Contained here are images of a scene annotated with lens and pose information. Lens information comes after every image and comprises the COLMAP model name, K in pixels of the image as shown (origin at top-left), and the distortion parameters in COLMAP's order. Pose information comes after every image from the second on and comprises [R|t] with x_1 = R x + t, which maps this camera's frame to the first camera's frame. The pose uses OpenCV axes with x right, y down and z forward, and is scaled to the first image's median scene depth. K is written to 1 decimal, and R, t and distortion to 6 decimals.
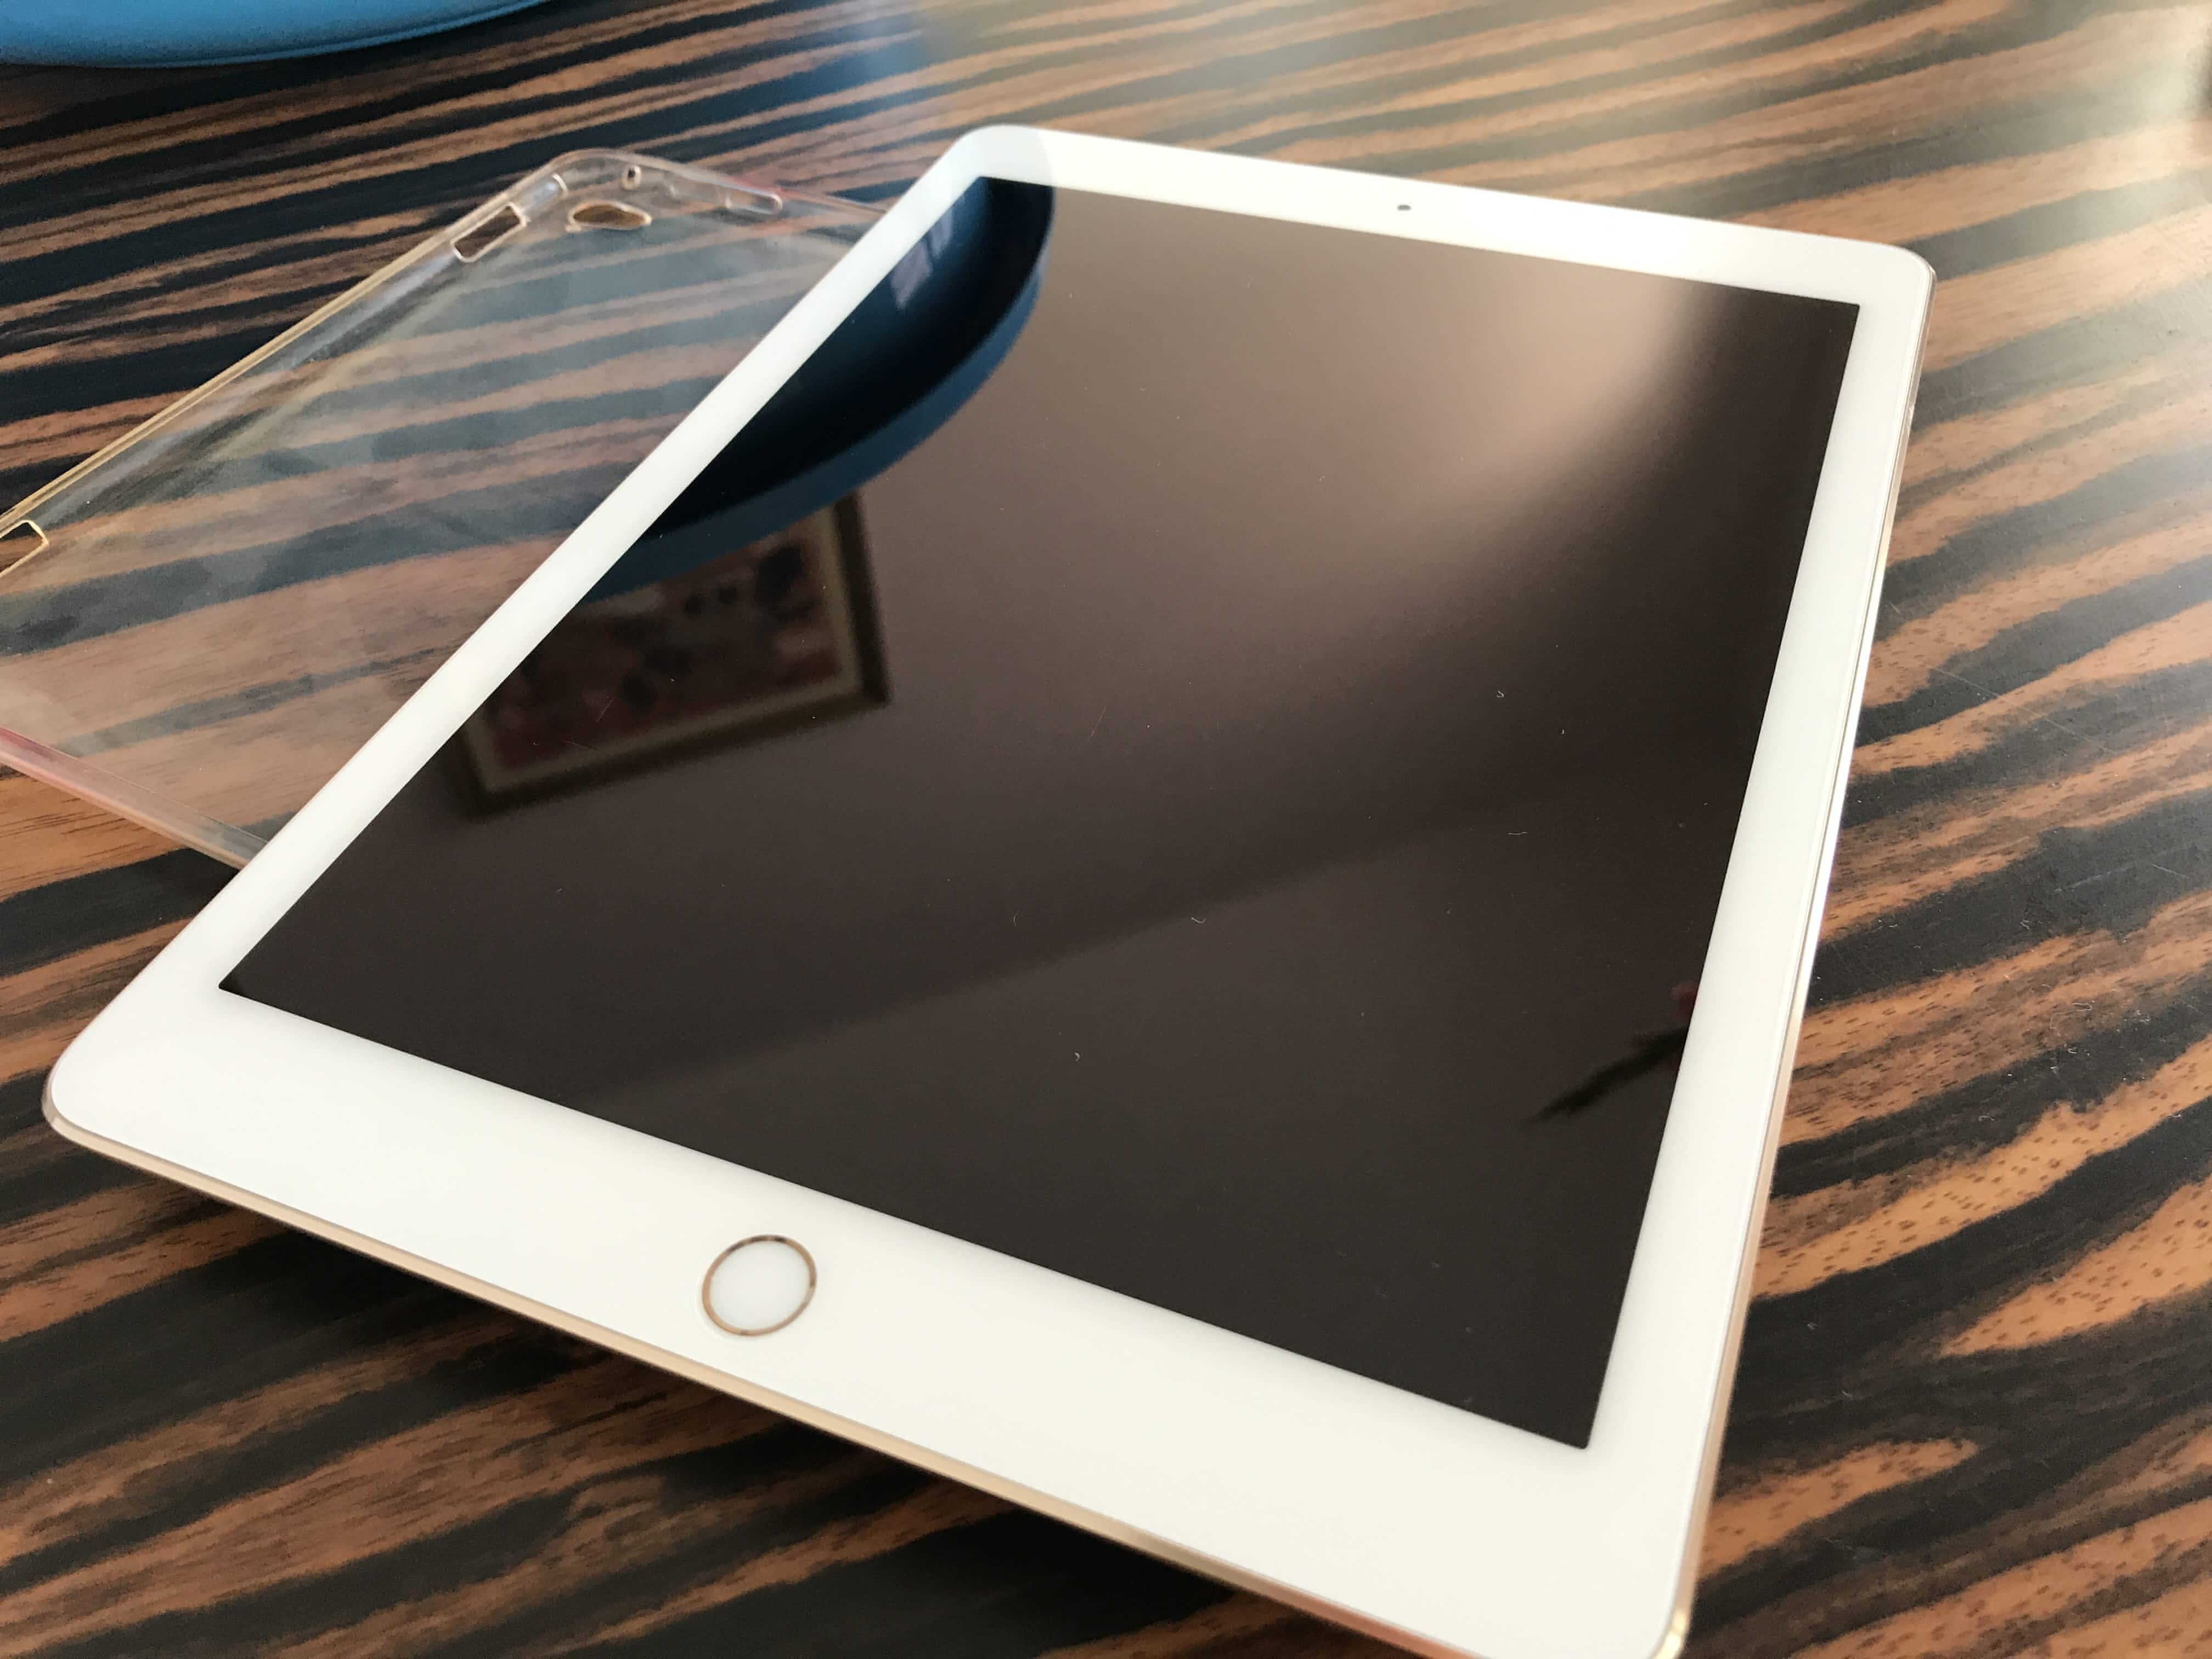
lens RADIAL K [[1801.3, 0, 1106.0], [0, 1801.3, 829.5], [0, 0, 1]] dist [-0.011301, 0.002981]
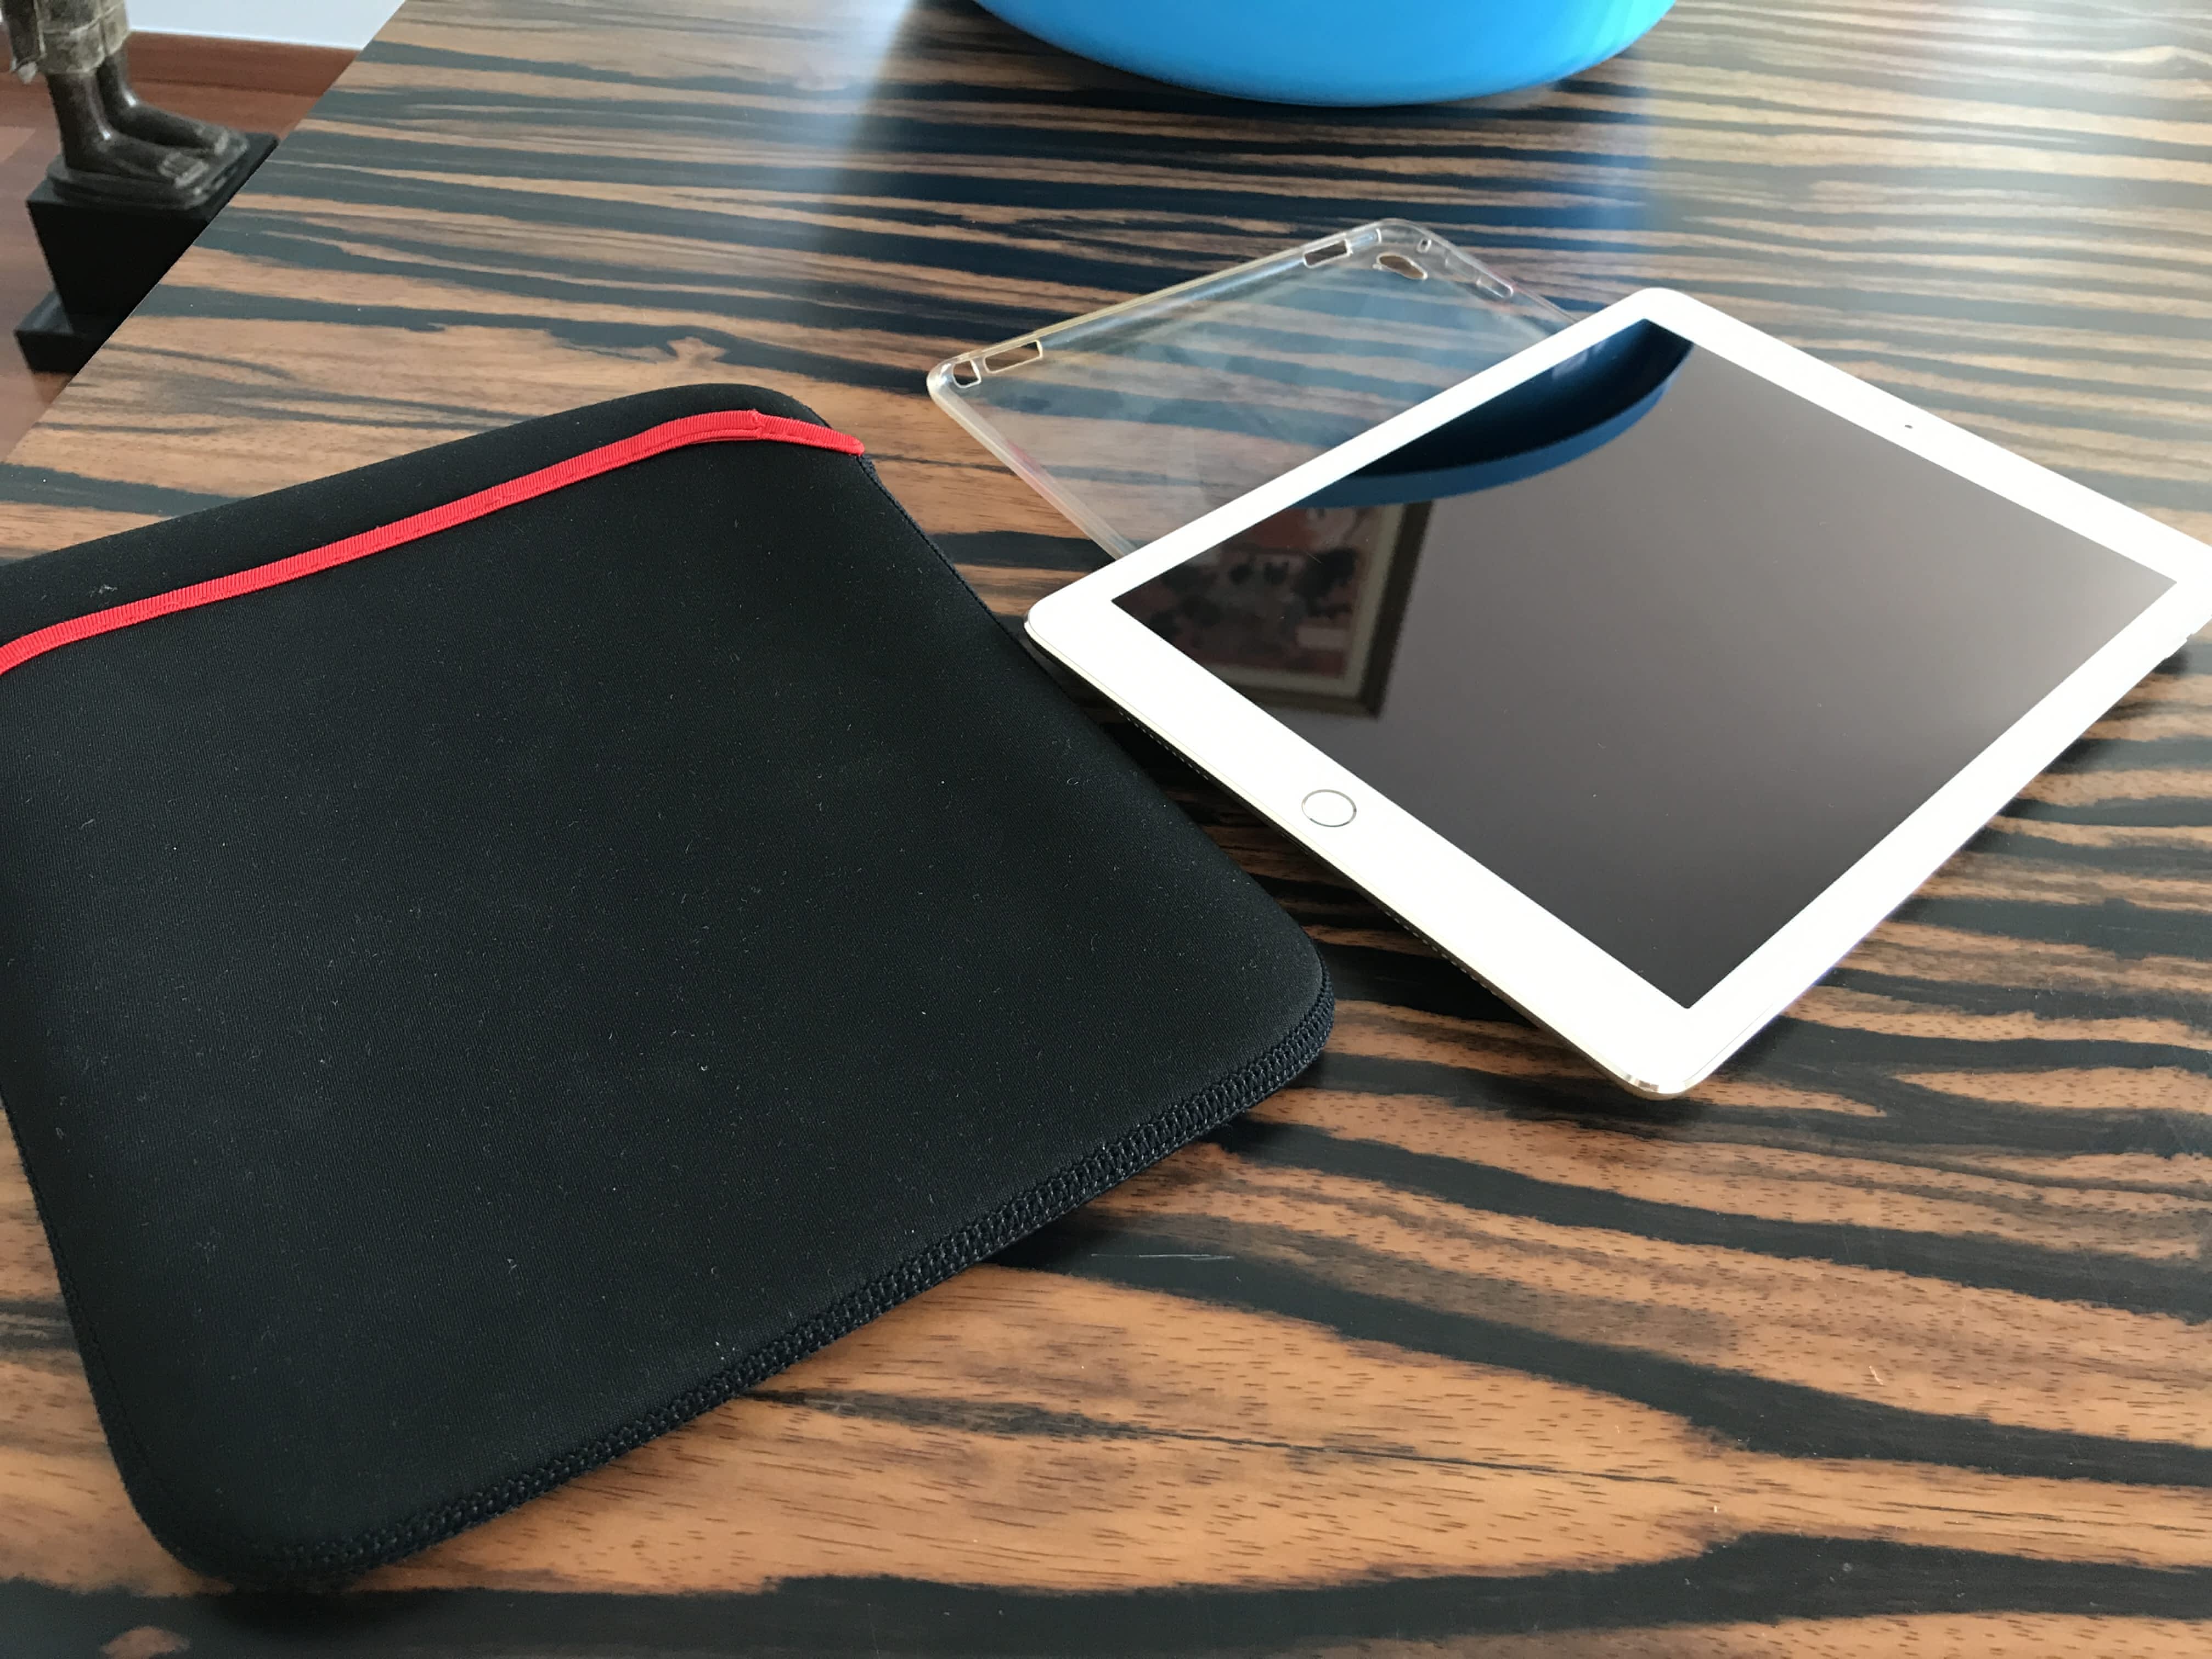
lens RADIAL K [[1841.9, 0, 1094.2], [0, 1841.9, 830.9], [0, 0, 1]] dist [0.000221, -0.000733]
pose [[0.899594, 0.369788, -0.232350, 0.033855], [-0.373137, 0.927256, 0.031061, 0.168814], [0.226934, 0.058756, 0.972136, -0.609910]]
